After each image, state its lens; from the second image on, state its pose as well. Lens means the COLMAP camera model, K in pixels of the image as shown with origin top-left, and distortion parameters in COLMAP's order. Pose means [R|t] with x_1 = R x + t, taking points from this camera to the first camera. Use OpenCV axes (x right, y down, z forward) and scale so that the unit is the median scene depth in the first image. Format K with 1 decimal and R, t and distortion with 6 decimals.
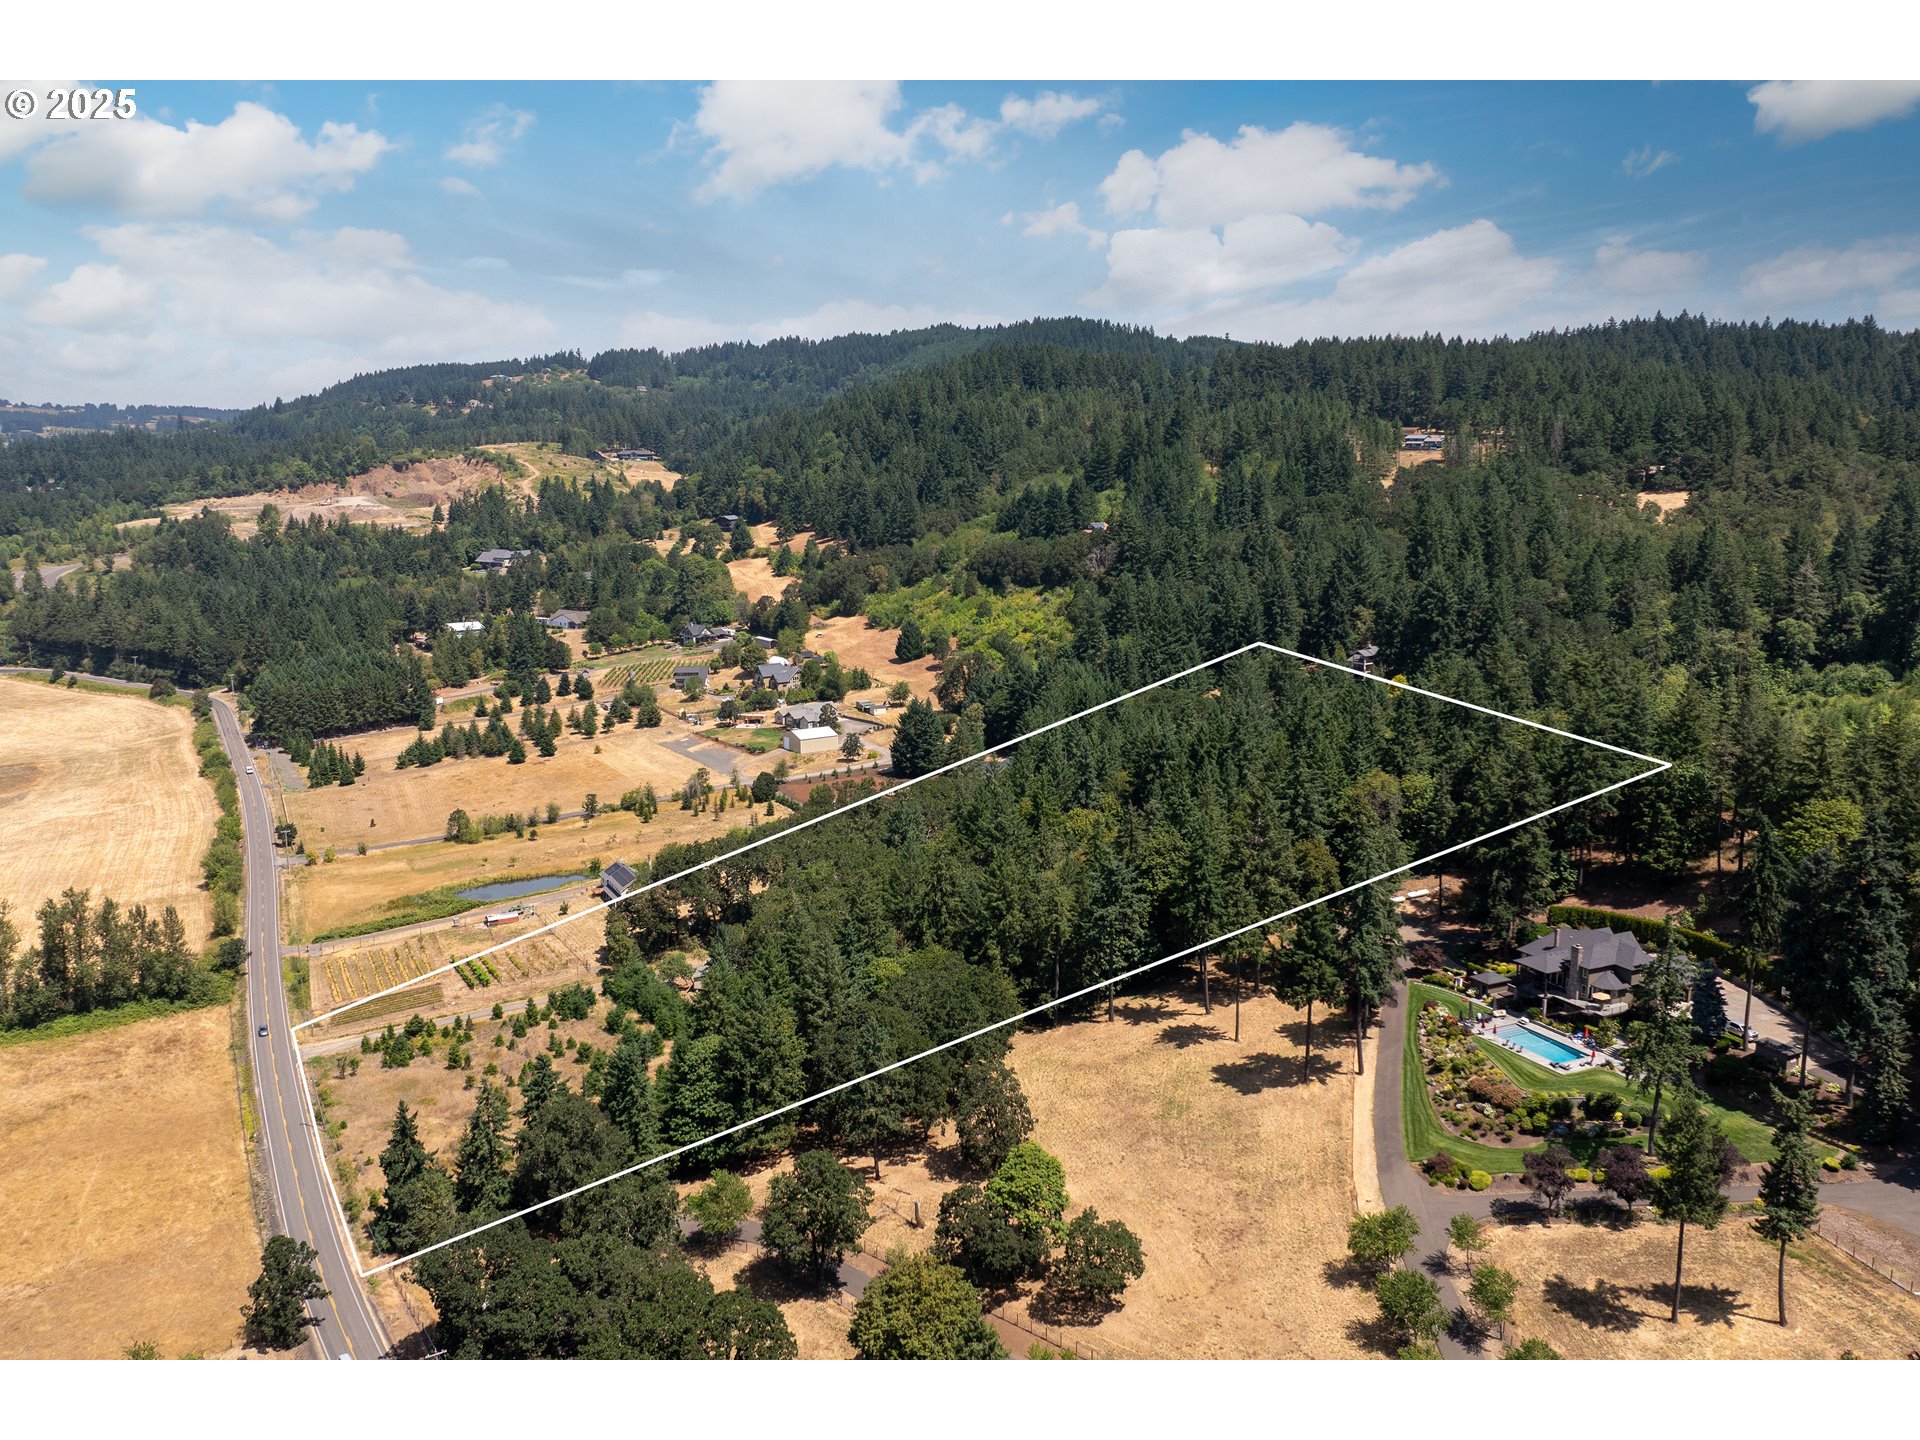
lens RADIAL K [[1595.3, 0, 966.3], [0, 1595.3, 714.7], [0, 0, 1]] dist [-0.001423, -0.051469]
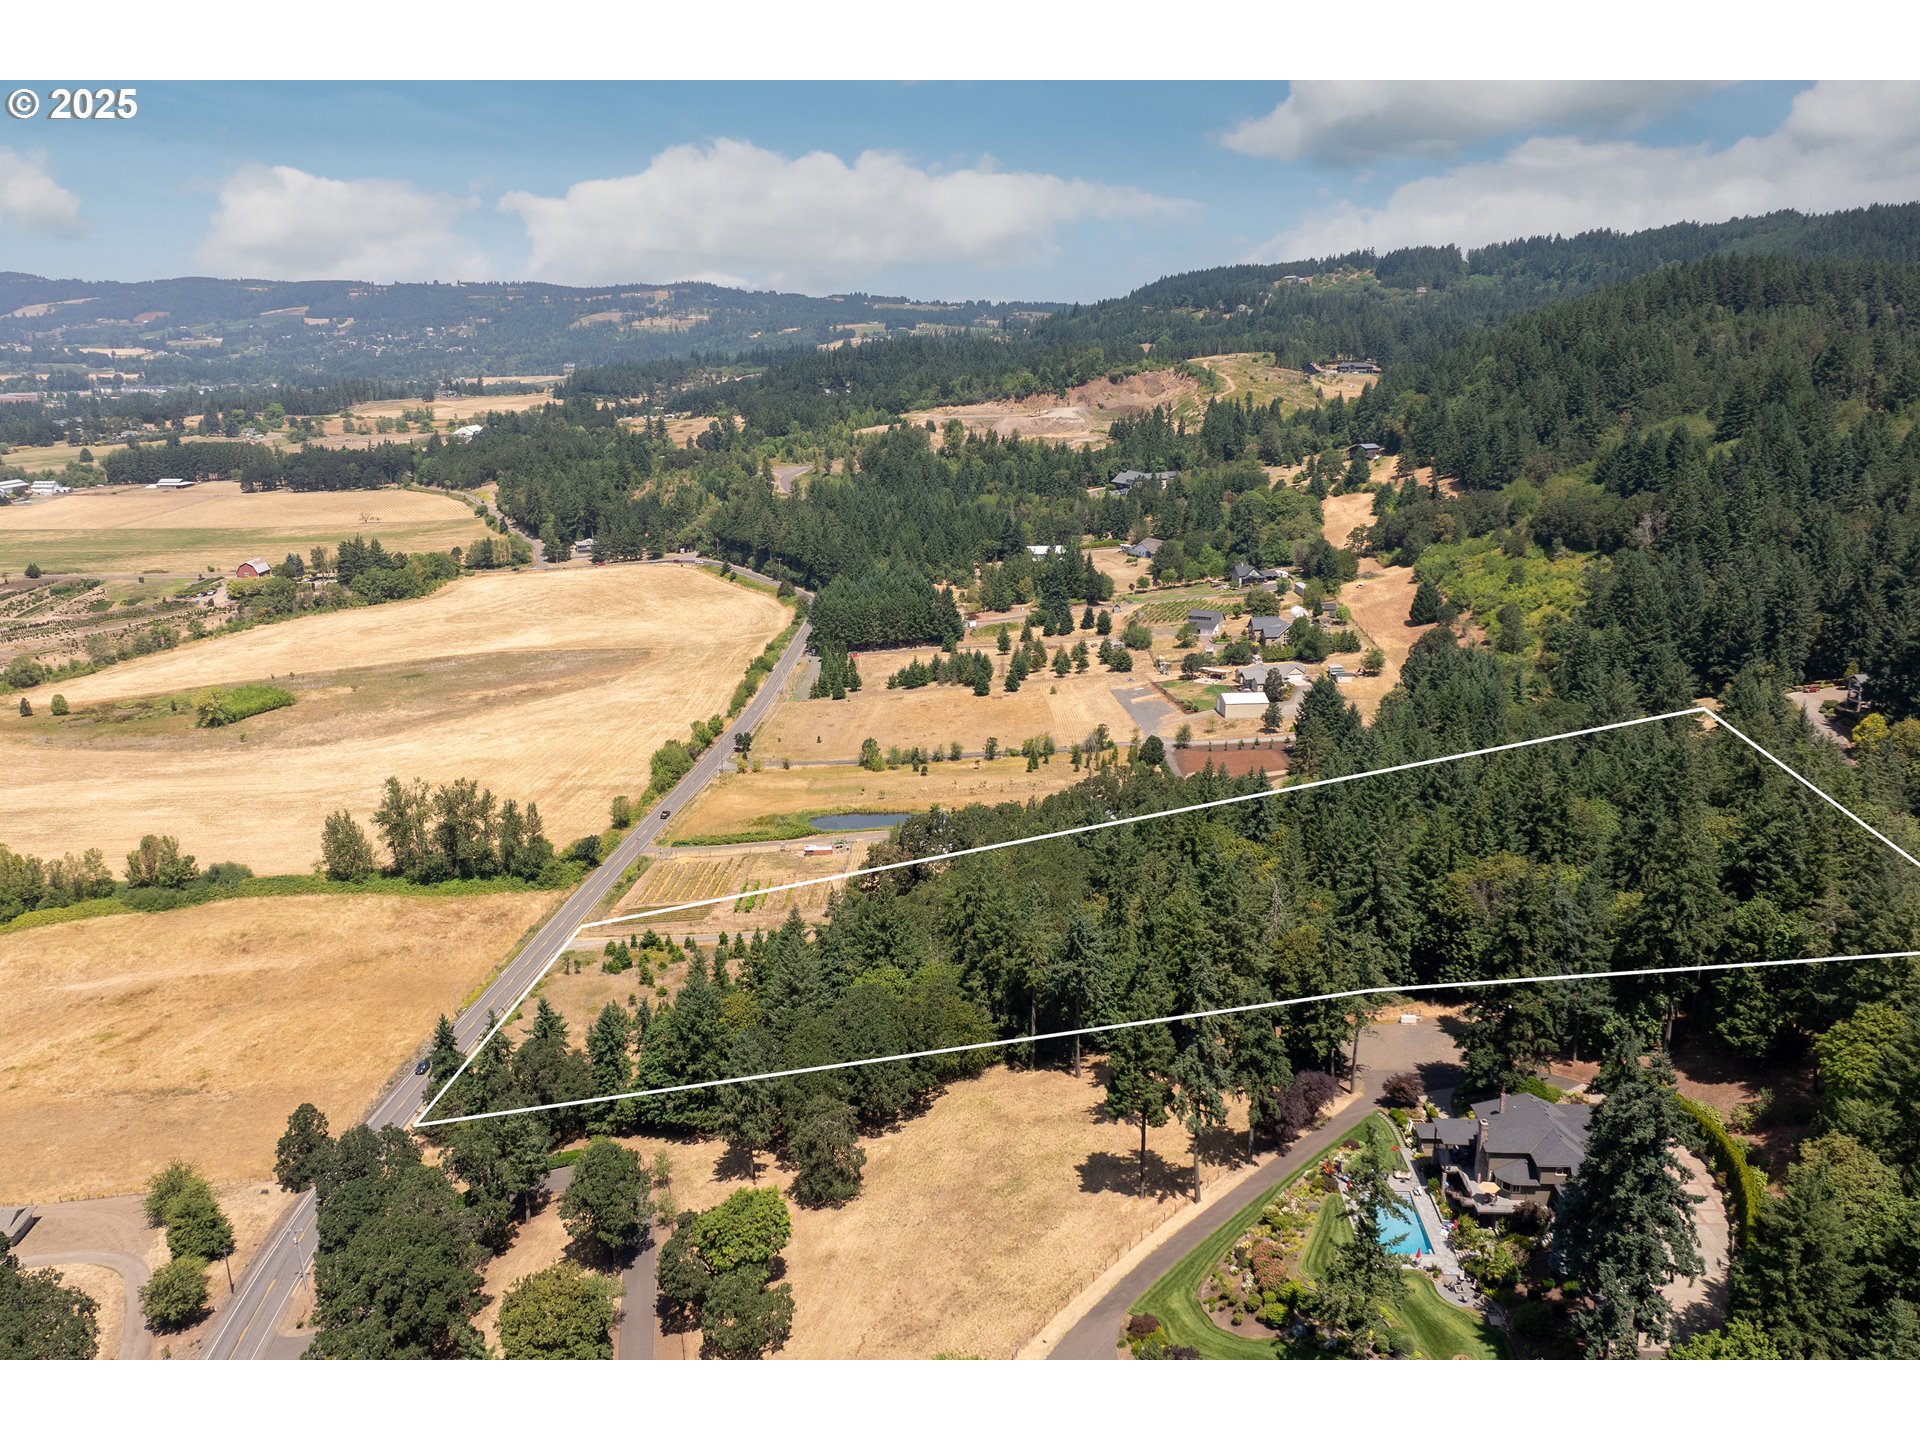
lens RADIAL K [[1595.3, 0, 966.3], [0, 1595.3, 714.7], [0, 0, 1]] dist [-0.001423, -0.051469]
pose [[0.867309, 0.114645, -0.484387, 0.187706], [-0.081769, 0.992710, 0.088546, -0.041482], [0.491007, -0.037189, 0.870361, 0.054099]]
